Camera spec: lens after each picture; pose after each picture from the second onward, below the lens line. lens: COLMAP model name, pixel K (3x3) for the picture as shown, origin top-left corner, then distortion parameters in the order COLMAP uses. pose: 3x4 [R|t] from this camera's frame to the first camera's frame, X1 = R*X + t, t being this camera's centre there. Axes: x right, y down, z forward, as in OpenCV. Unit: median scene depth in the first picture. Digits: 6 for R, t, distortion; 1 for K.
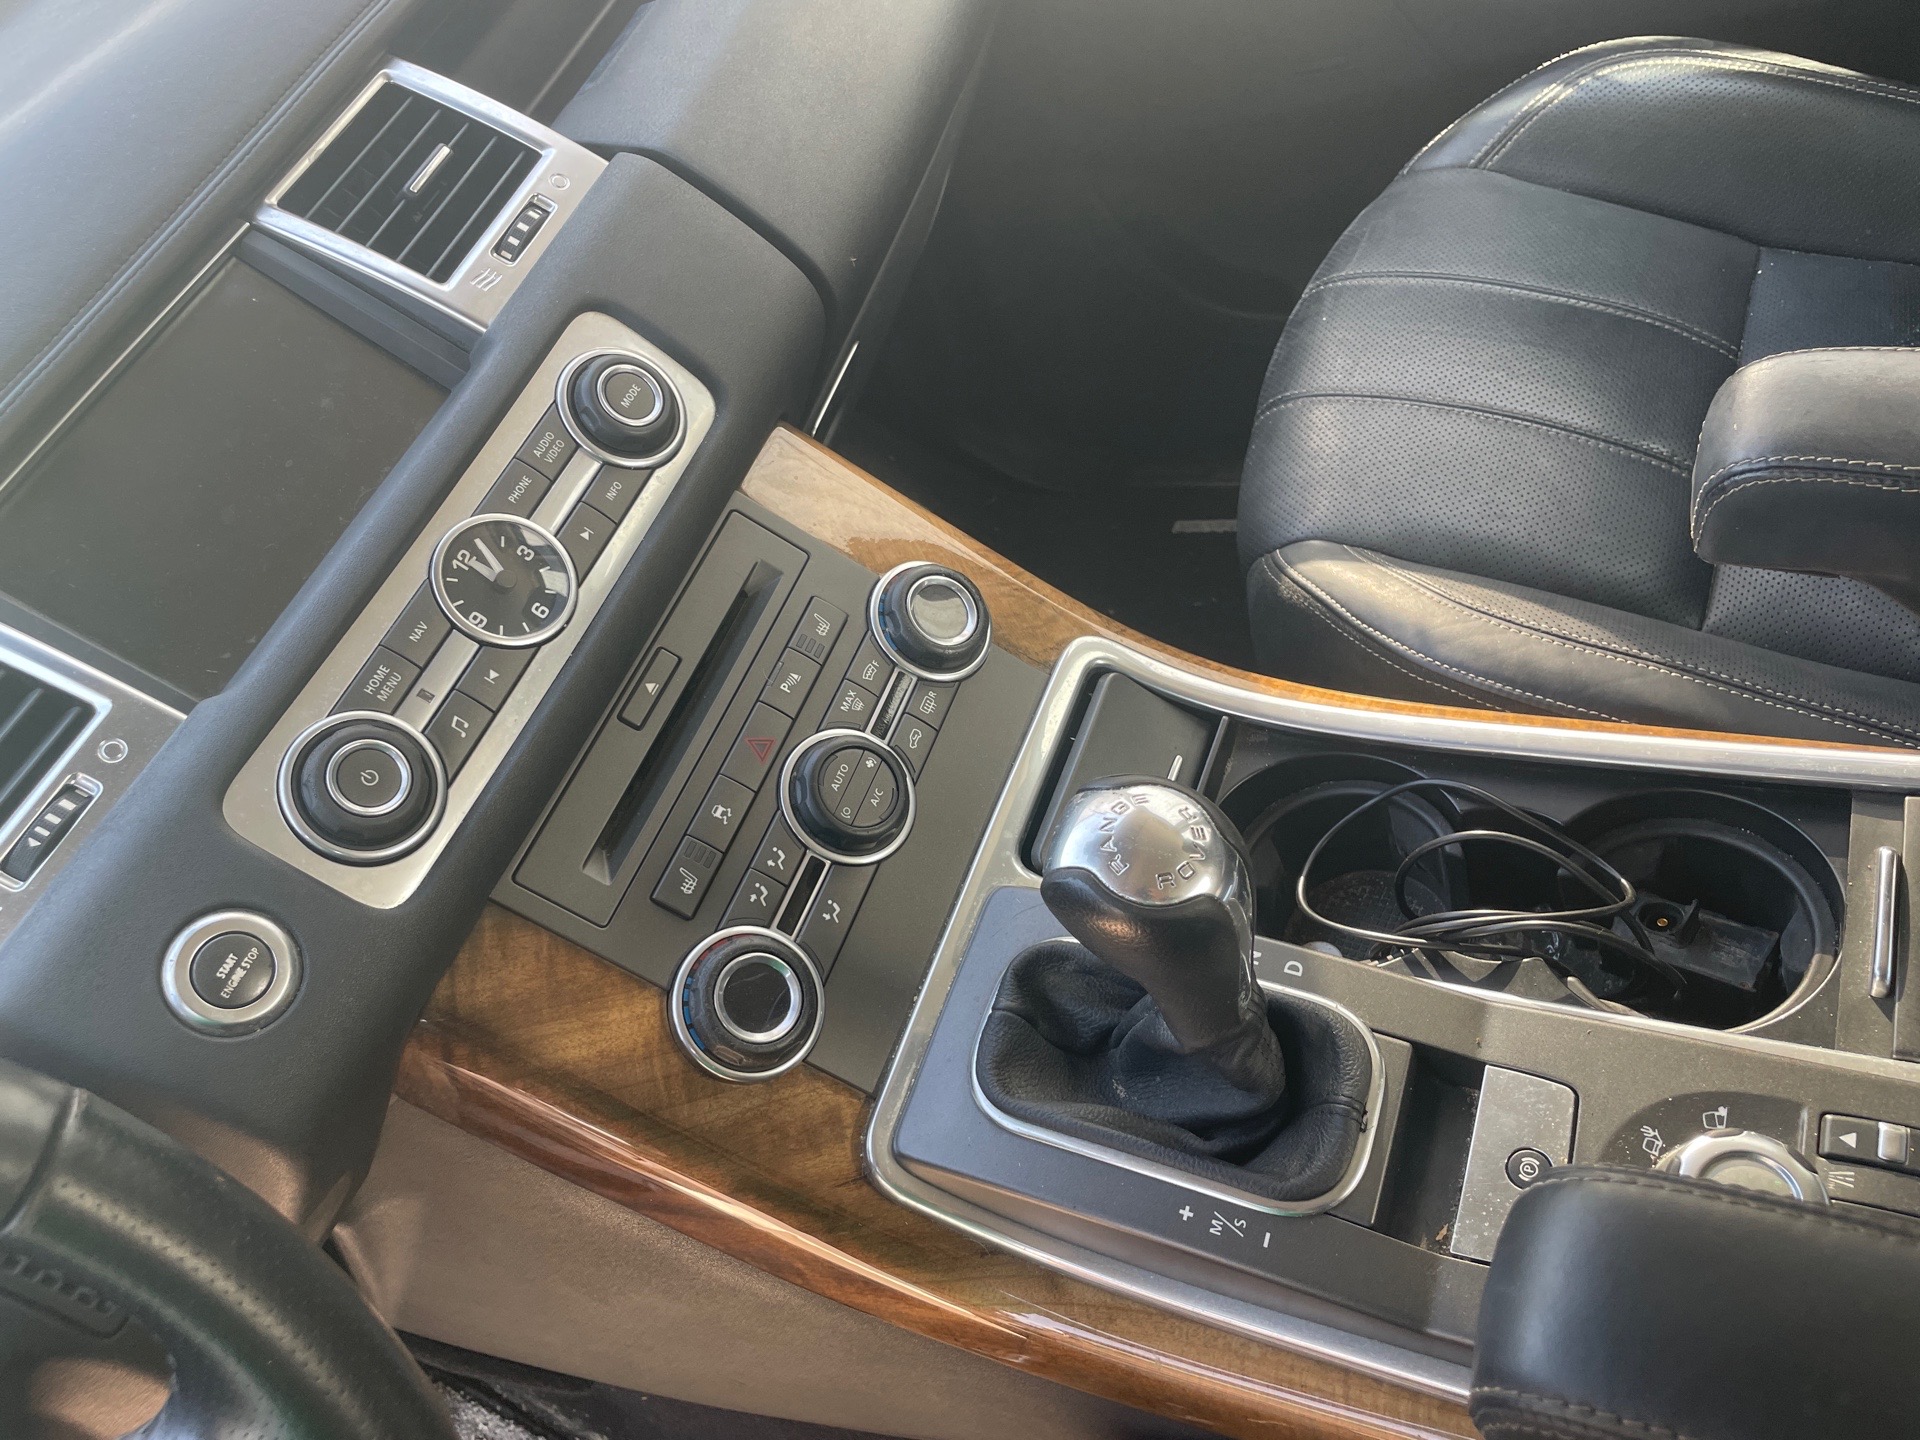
lens RADIAL K [[1437.8, 0, 946.4], [0, 1437.8, 708.9], [0, 0, 1]] dist [0.079183, -0.109094]
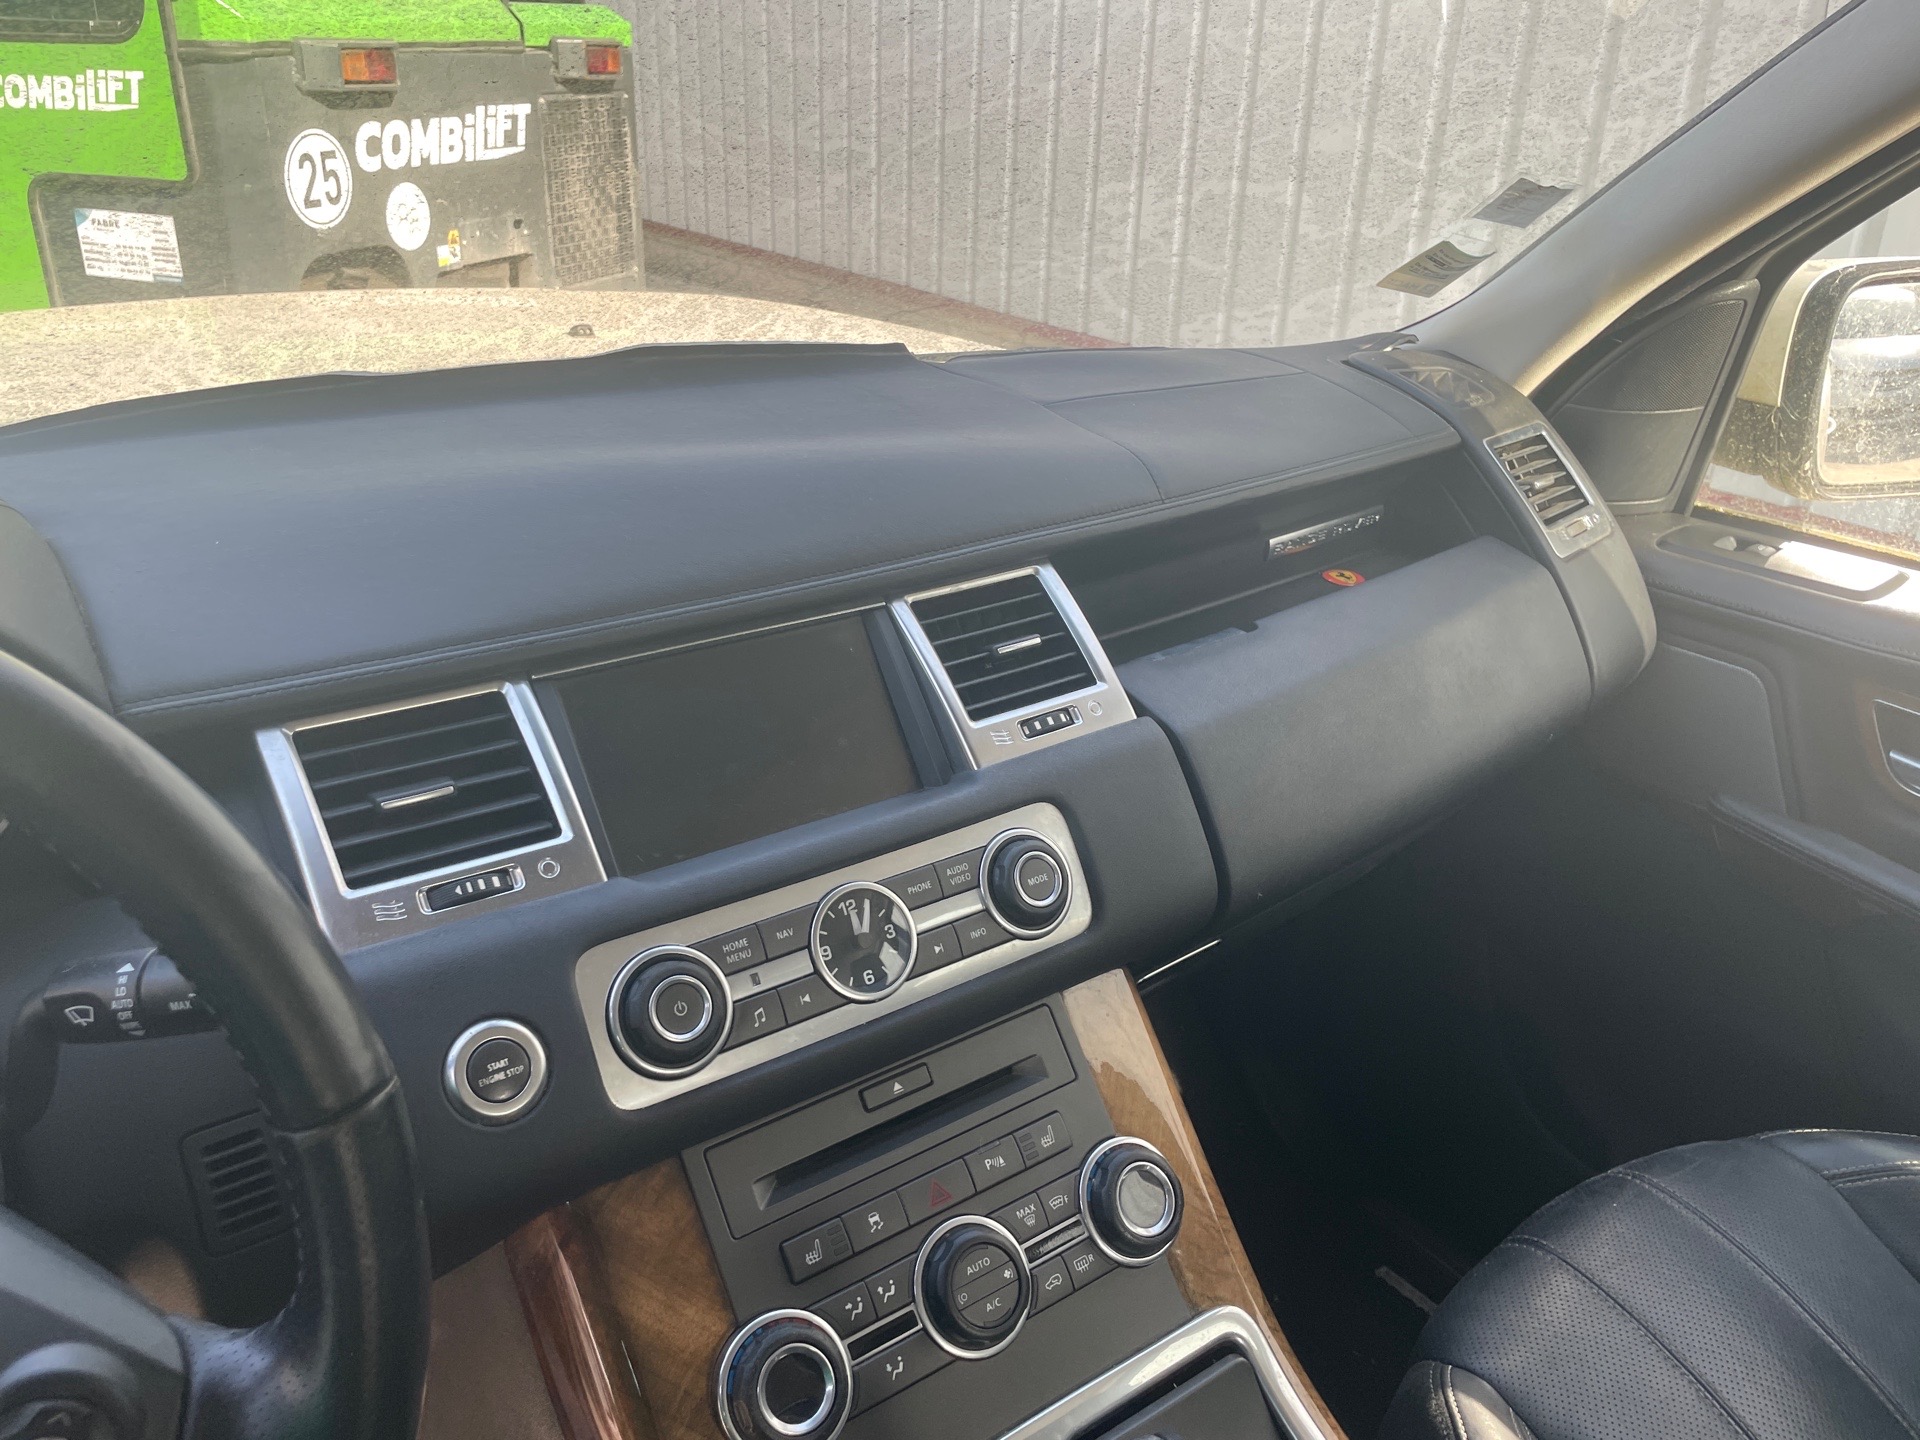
lens RADIAL K [[1457.0, 0, 948.8], [0, 1457.0, 735.9], [0, 0, 1]] dist [0.085172, -0.116252]
pose [[0.779470, 0.569134, -0.261750, -0.029893], [-0.622483, 0.750580, -0.221685, 0.007602], [0.070296, 0.335732, 0.939331, -0.183310]]
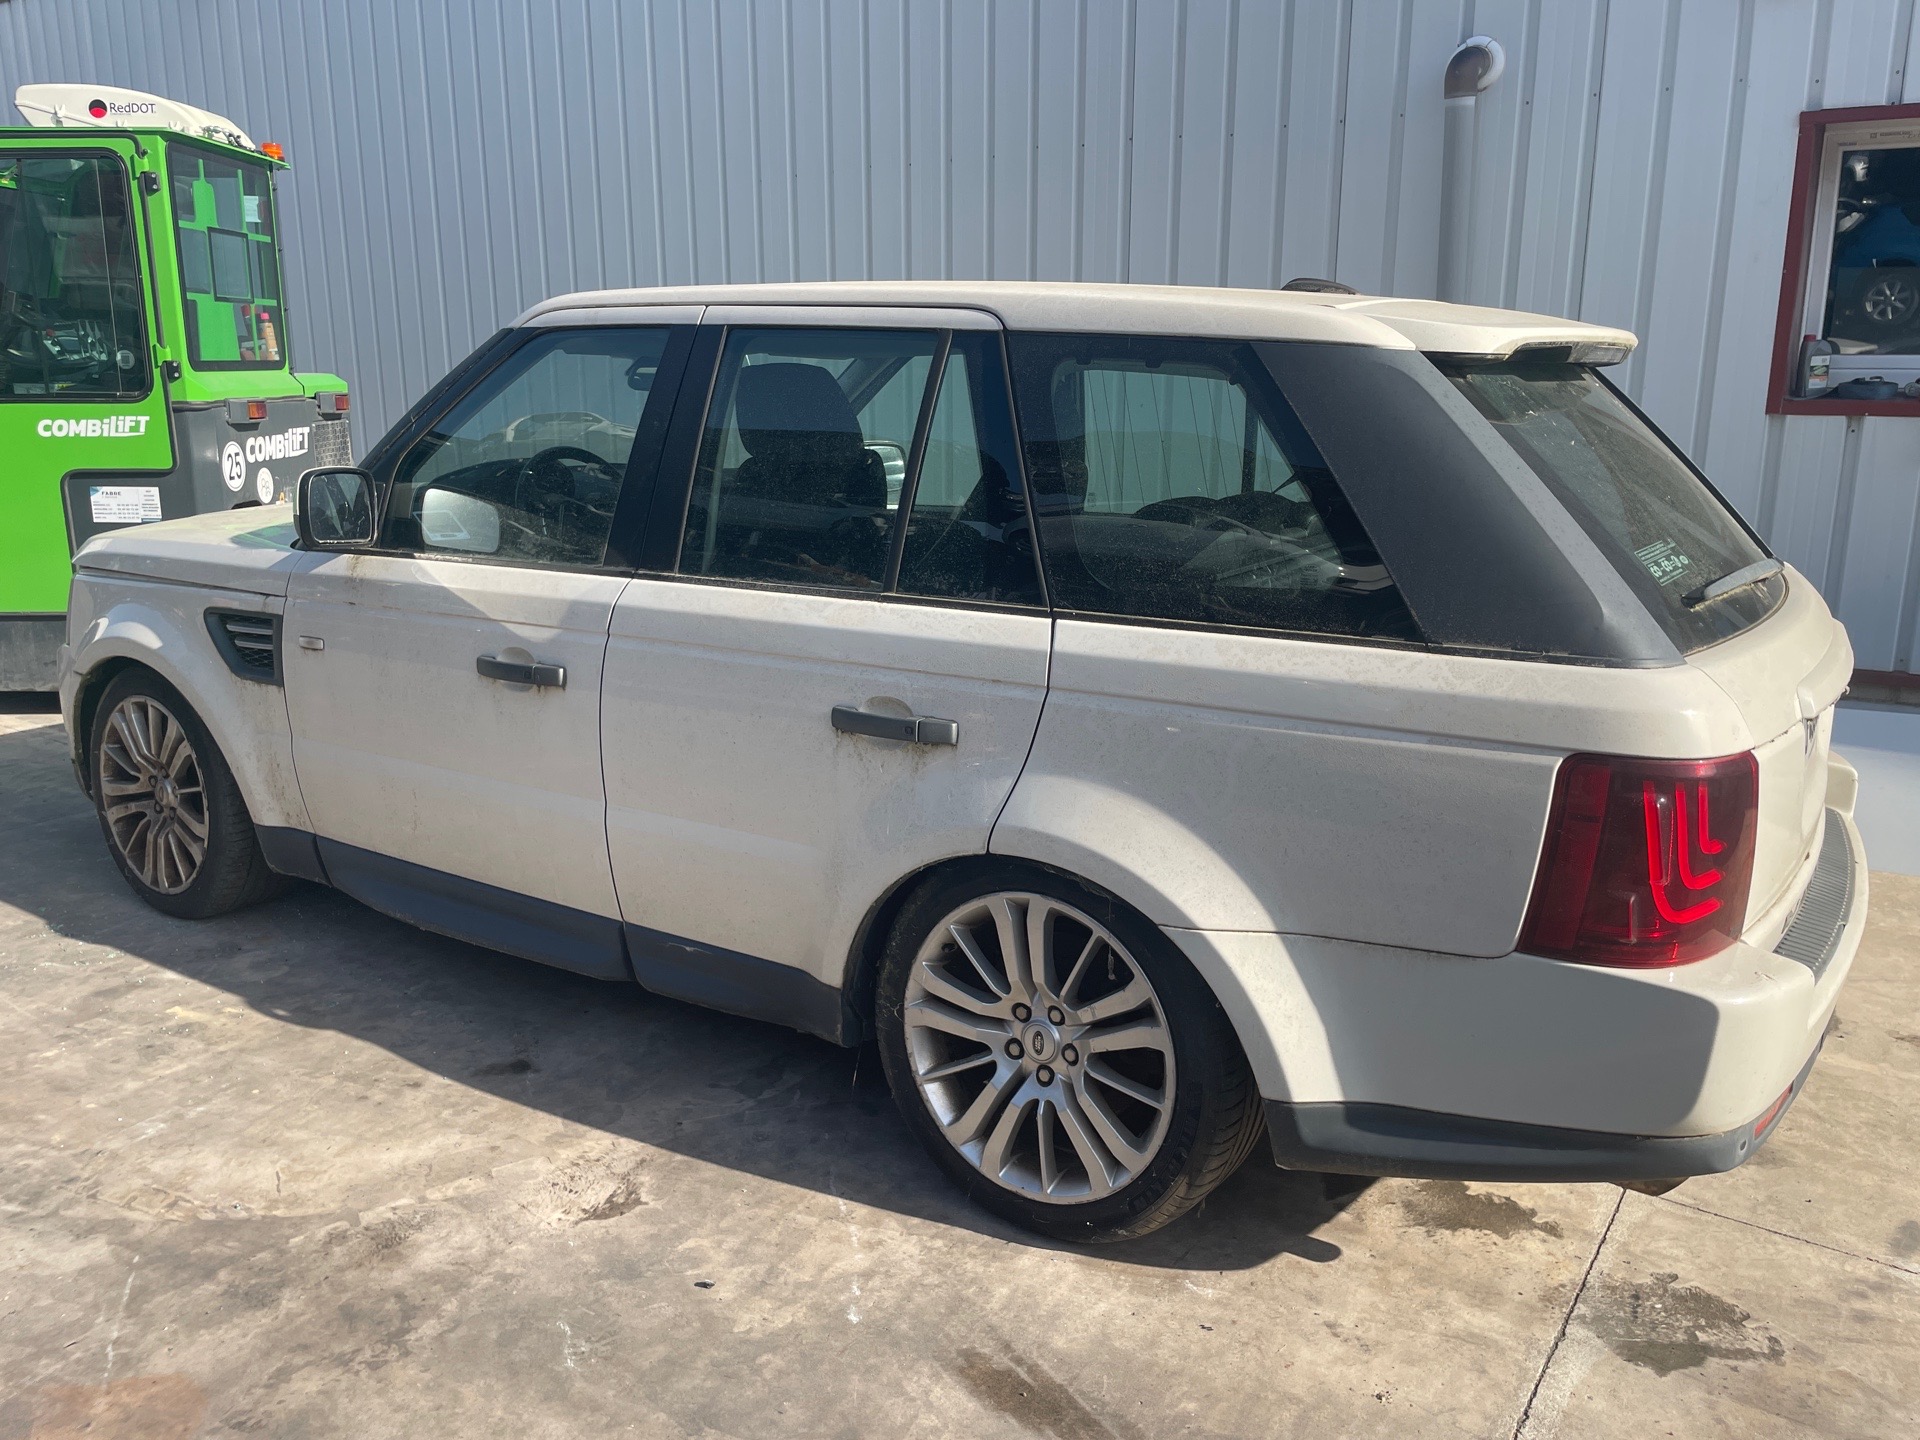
lens RADIAL K [[1459.5, 0, 948.2], [0, 1459.5, 720.8], [0, 0, 1]] dist [0.080682, -0.098697]
pose [[0.910363, 0.407297, -0.073127, 1.855051], [-0.378622, 0.748533, -0.544375, 4.180950], [-0.166984, 0.523267, 0.835648, -4.984392]]
